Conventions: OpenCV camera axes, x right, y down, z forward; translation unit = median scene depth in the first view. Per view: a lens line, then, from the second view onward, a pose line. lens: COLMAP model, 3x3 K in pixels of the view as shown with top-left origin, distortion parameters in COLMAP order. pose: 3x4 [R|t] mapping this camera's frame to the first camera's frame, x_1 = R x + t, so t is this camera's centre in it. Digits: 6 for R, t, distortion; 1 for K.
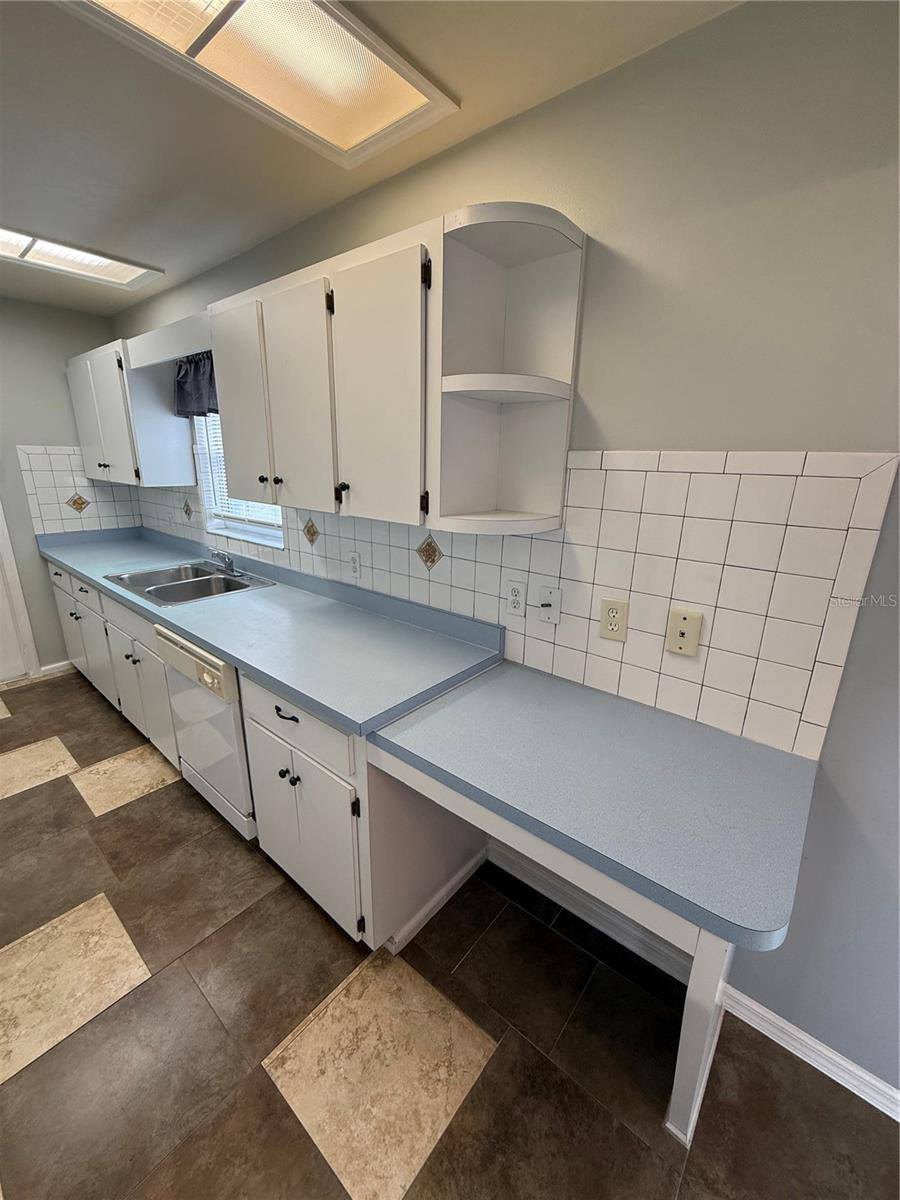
lens RADIAL K [[477.5, 0, 448.6], [0, 477.5, 597.6], [0, 0, 1]] dist [-0.000223, 0.000195]
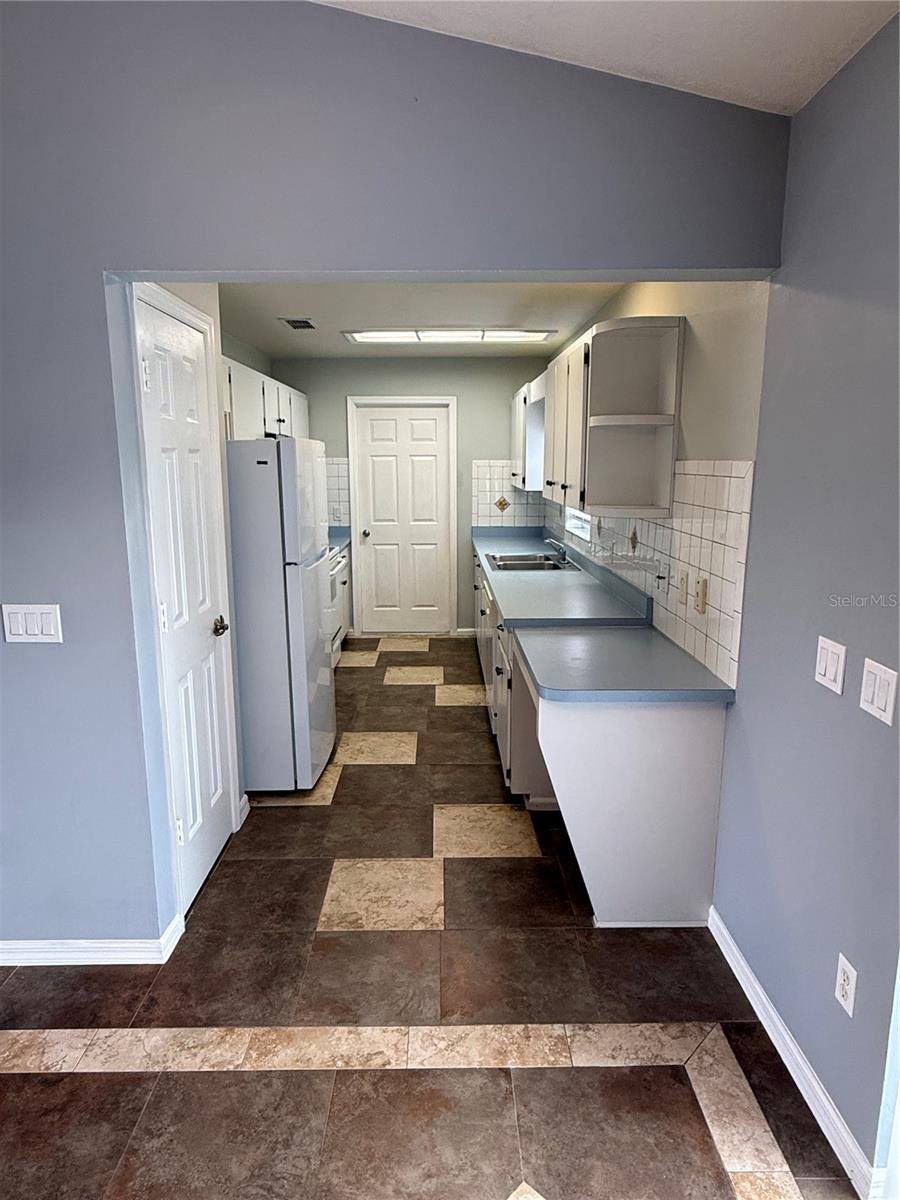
lens RADIAL K [[728.3, 0, 450.0], [0, 728.3, 600.0], [0, 0, 1]] dist [-0.002631, -0.000572]
pose [[0.649568, 0.122748, -0.750330, 1.099778], [-0.197881, 0.980165, -0.010961, 0.177094], [0.734101, 0.155596, 0.660973, -0.595215]]
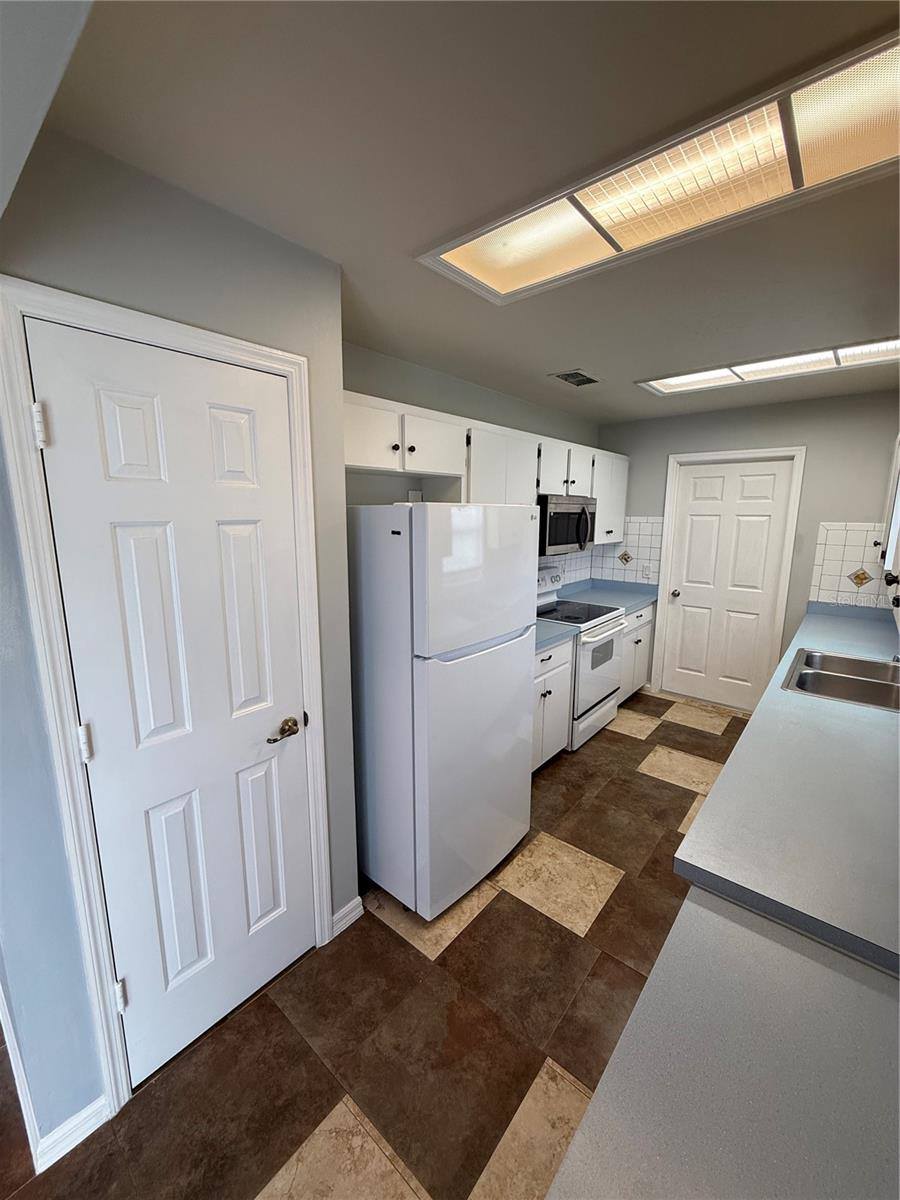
lens RADIAL K [[478.3, 0, 451.0], [0, 478.3, 596.7], [0, 0, 1]] dist [-0.000515, -0.000182]
pose [[-0.009867, 0.159121, -0.987210, 0.404478], [-0.282841, 0.946497, 0.155386, -0.137353], [0.959116, 0.280756, 0.035667, 0.292802]]
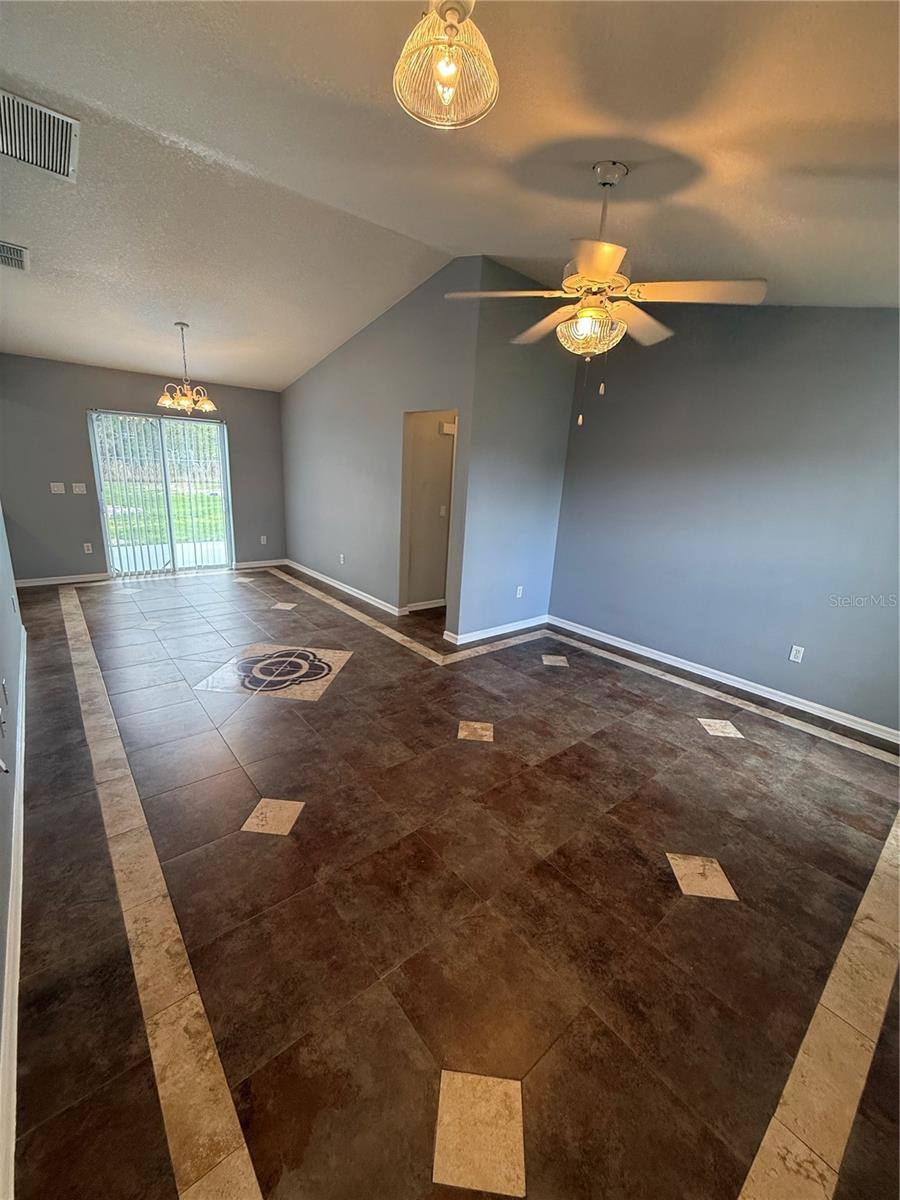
lens RADIAL K [[478.3, 0, 451.0], [0, 478.3, 596.7], [0, 0, 1]] dist [-0.000515, -0.000182]
pose [[0.175763, -0.270330, 0.946588, -1.904369], [0.227407, 0.946699, 0.228137, 0.676144], [-0.957807, 0.175163, 0.227869, -2.535782]]
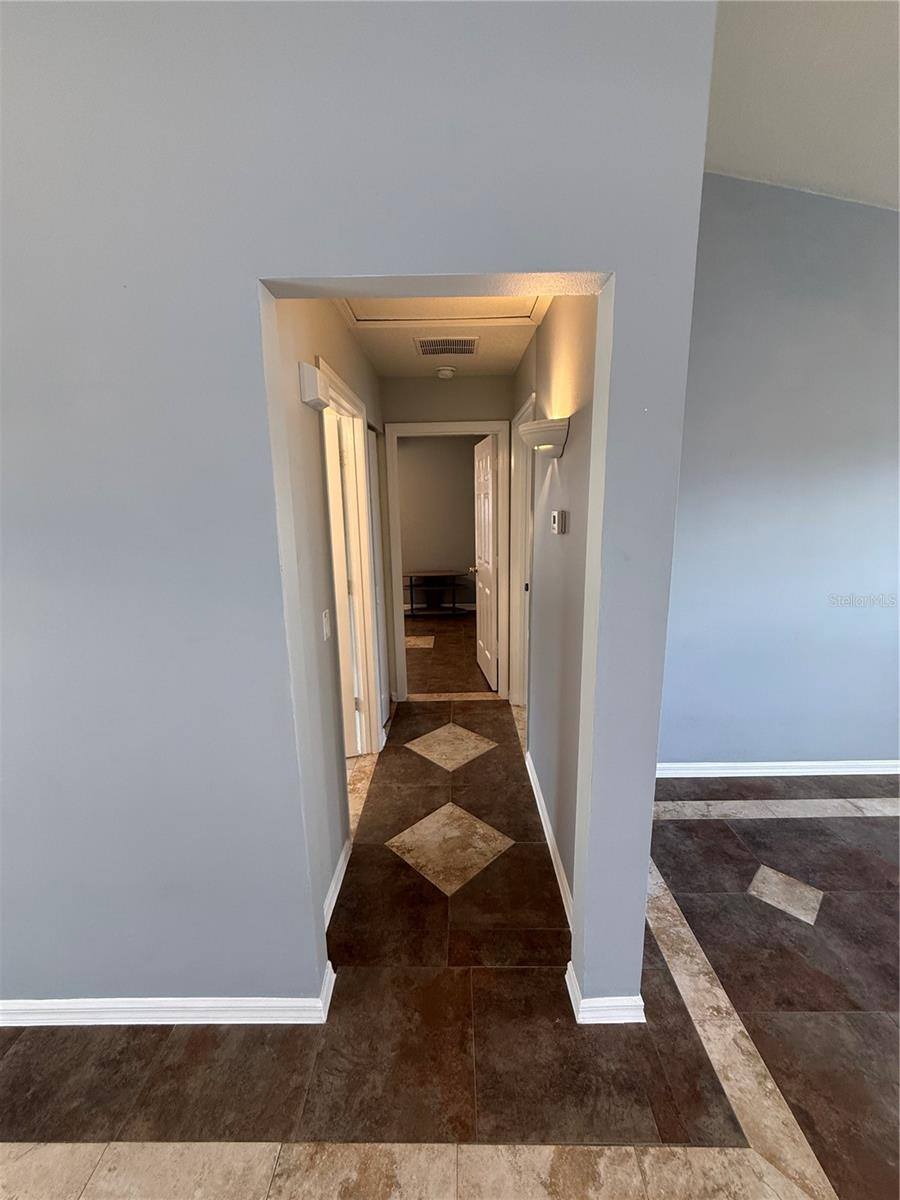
lens RADIAL K [[478.3, 0, 451.0], [0, 478.3, 596.7], [0, 0, 1]] dist [-0.000515, -0.000182]
pose [[-0.632605, -0.165670, 0.756548, 0.097430], [0.223303, 0.896350, 0.383004, 0.440489], [-0.741584, 0.411229, -0.530041, -1.574471]]
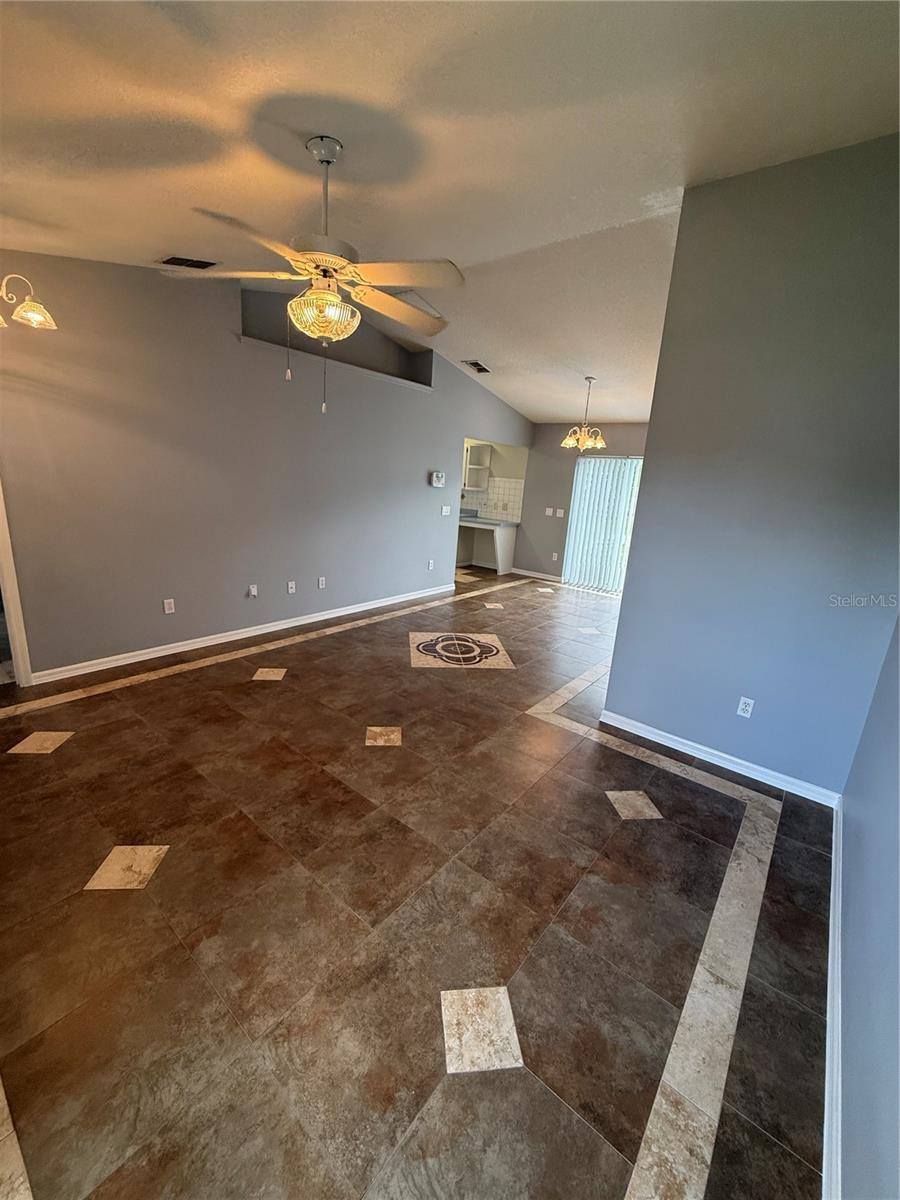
lens RADIAL K [[478.3, 0, 451.0], [0, 478.3, 596.7], [0, 0, 1]] dist [-0.000515, -0.000182]
pose [[0.998720, 0.040698, 0.030044, -0.267123], [-0.039685, 0.998648, -0.033576, 1.090968], [-0.031370, 0.032341, 0.998984, -3.822612]]
